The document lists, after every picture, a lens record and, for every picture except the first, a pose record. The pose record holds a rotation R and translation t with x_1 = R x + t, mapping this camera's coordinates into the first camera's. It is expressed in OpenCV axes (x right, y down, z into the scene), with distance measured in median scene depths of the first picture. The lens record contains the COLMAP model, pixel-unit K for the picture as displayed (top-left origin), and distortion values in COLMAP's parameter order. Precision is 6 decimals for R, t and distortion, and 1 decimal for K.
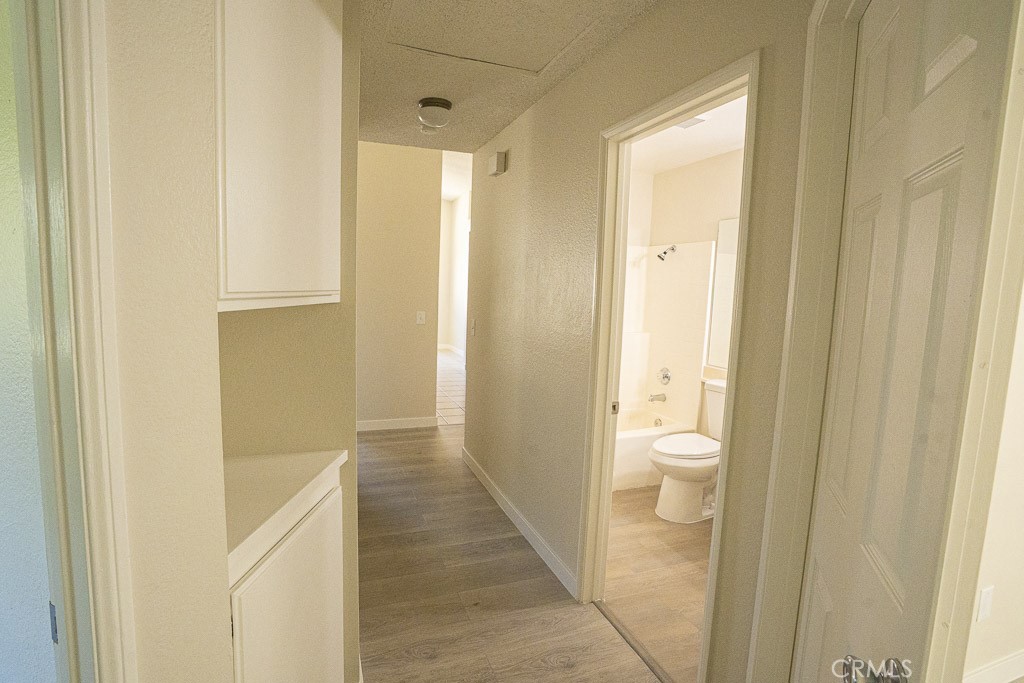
lens RADIAL K [[486.7, 0, 503.0], [0, 486.7, 330.8], [0, 0, 1]] dist [-0.070547, 0.026506]
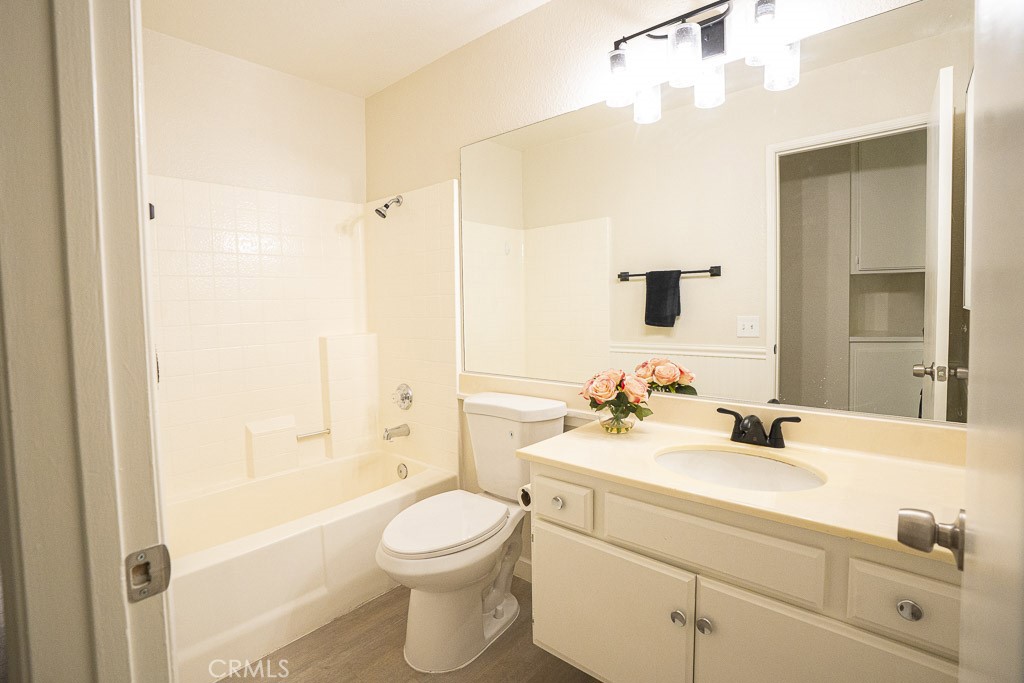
lens RADIAL K [[486.7, 0, 503.0], [0, 486.7, 330.8], [0, 0, 1]] dist [-0.070547, 0.026506]
pose [[0.879069, -0.081131, 0.469739, 0.158917], [0.099039, 0.994992, -0.013492, 0.029034], [-0.466292, 0.058383, 0.882702, 0.373421]]
